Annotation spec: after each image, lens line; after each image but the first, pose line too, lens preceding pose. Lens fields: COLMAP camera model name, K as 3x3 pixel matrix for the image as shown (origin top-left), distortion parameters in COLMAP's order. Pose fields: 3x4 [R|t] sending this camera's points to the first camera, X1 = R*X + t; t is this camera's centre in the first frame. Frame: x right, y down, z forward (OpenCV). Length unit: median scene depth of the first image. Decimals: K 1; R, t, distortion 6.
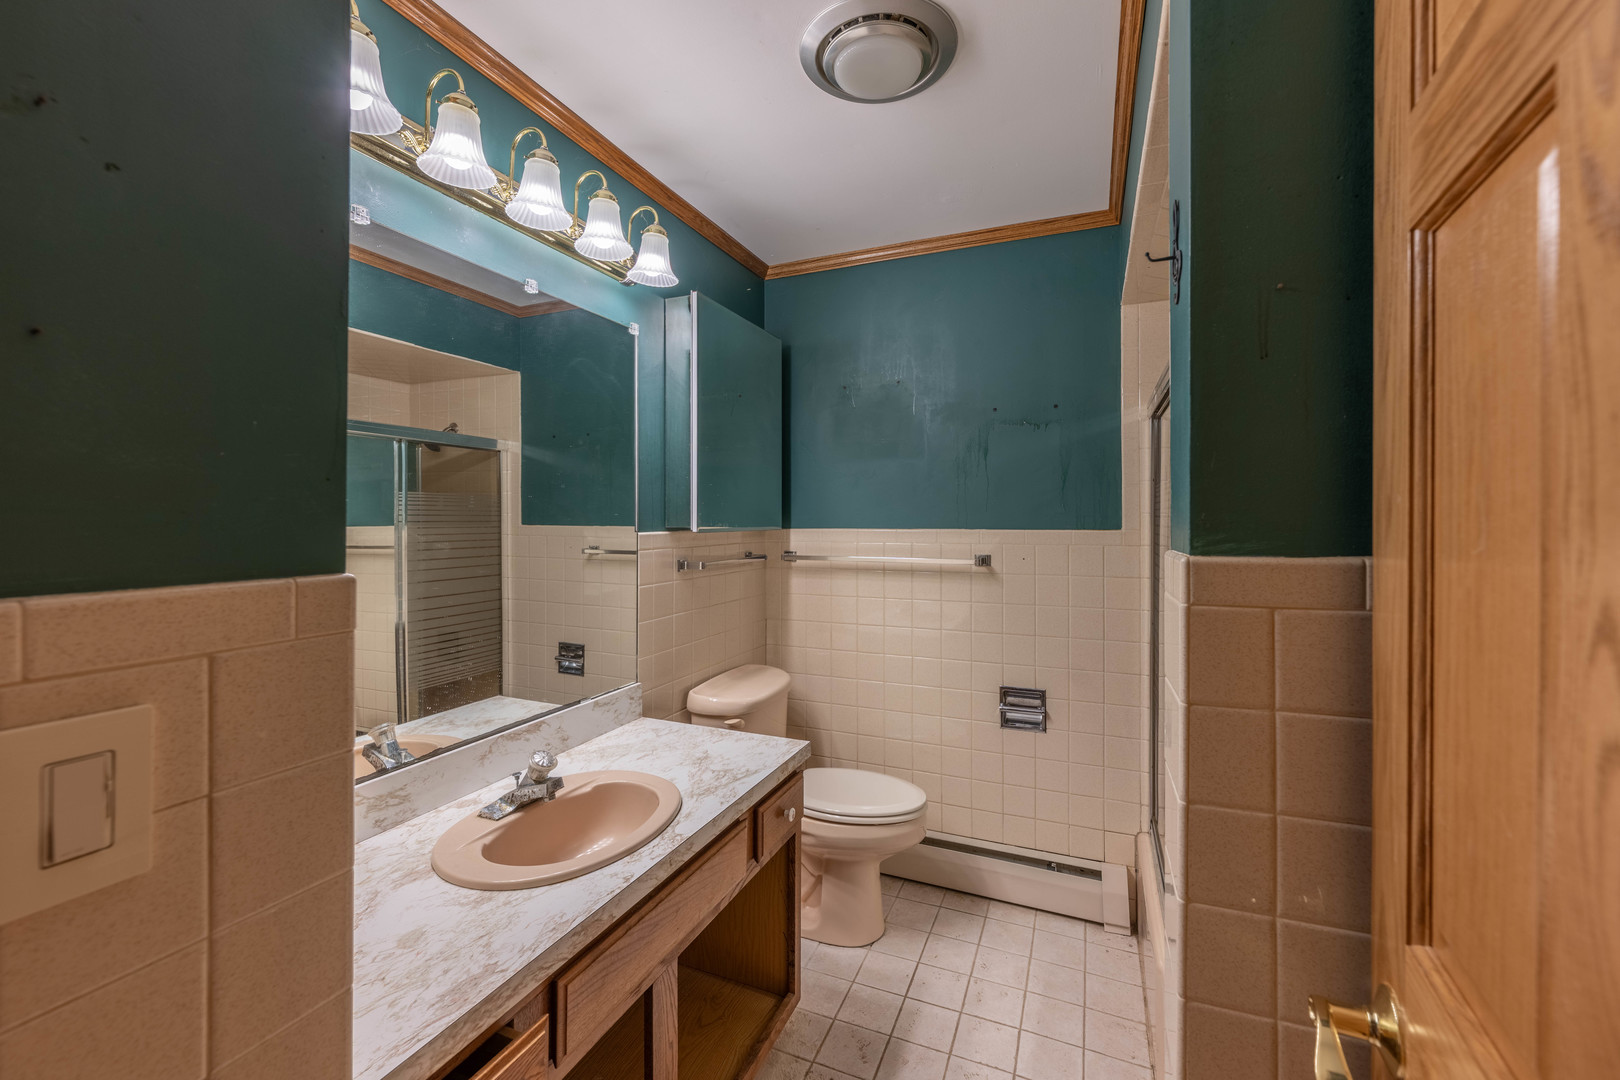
lens RADIAL K [[673.9, 0, 799.1], [0, 673.9, 517.4], [0, 0, 1]] dist [0.000876, -0.000522]
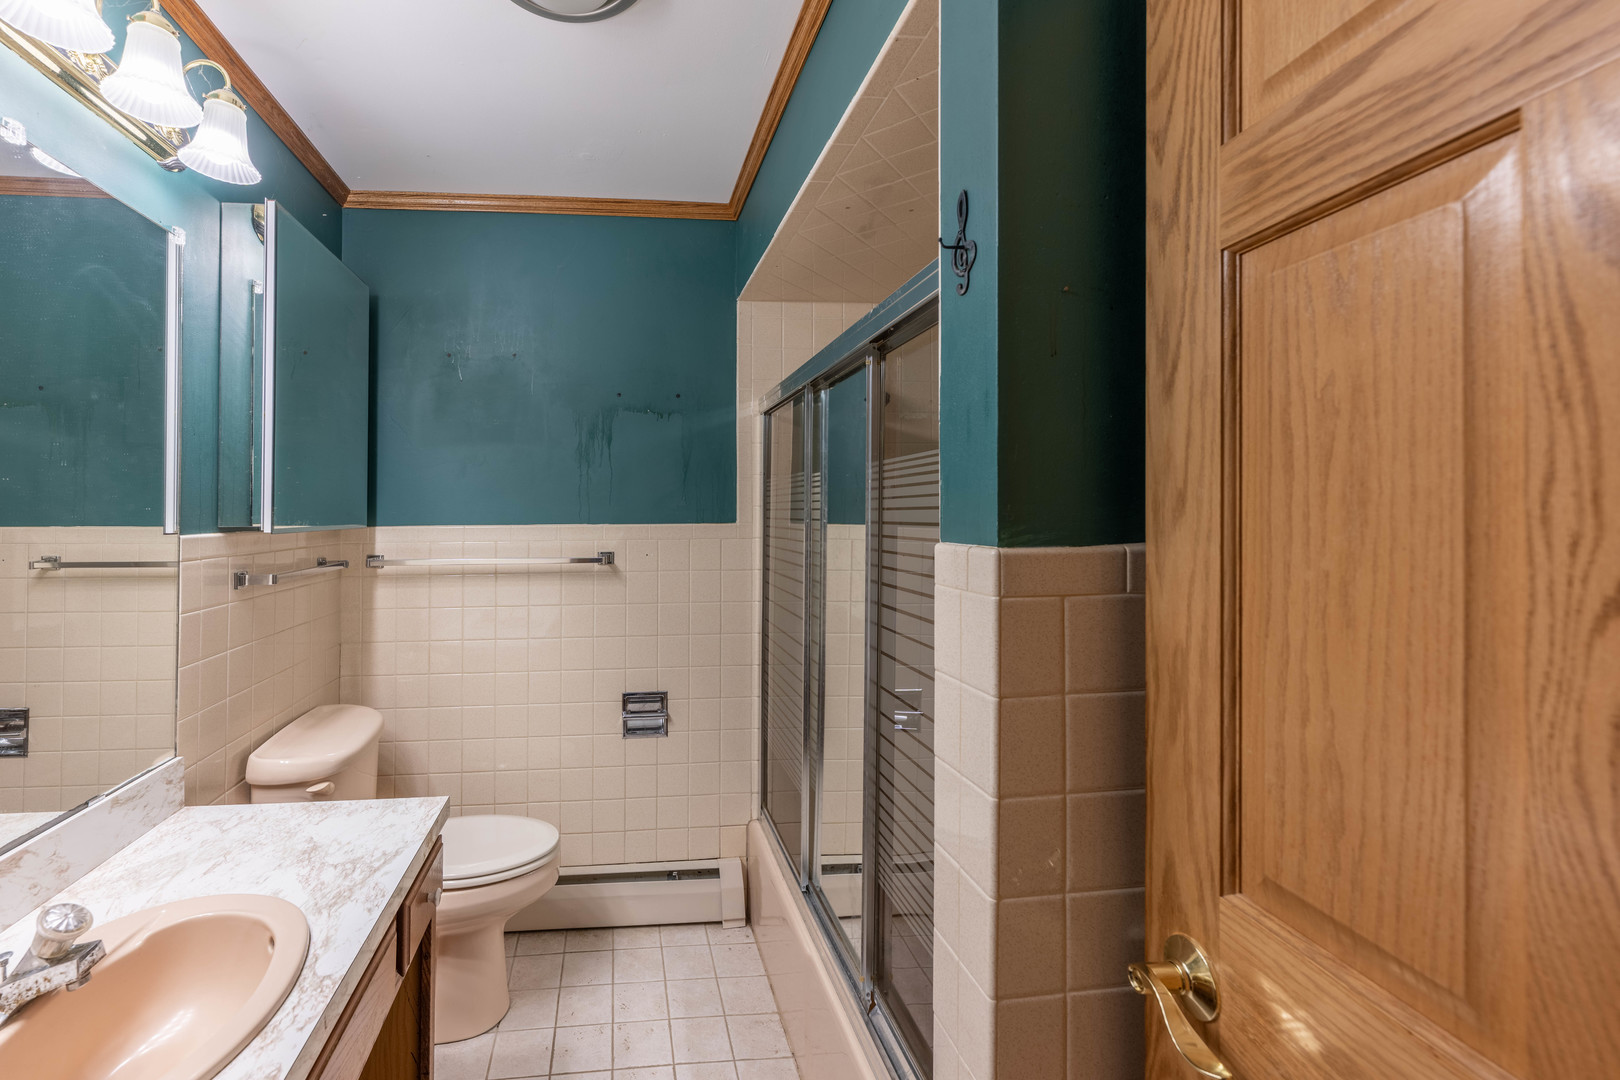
lens RADIAL K [[732.9, 0, 738.6], [0, 732.9, 501.5], [0, 0, 1]] dist [0.000598, 0.000031]
pose [[0.880324, 0.001825, 0.474370, -0.081961], [0.004665, 0.999911, -0.012505, 0.000145], [-0.474351, 0.013221, 0.880237, 0.070851]]
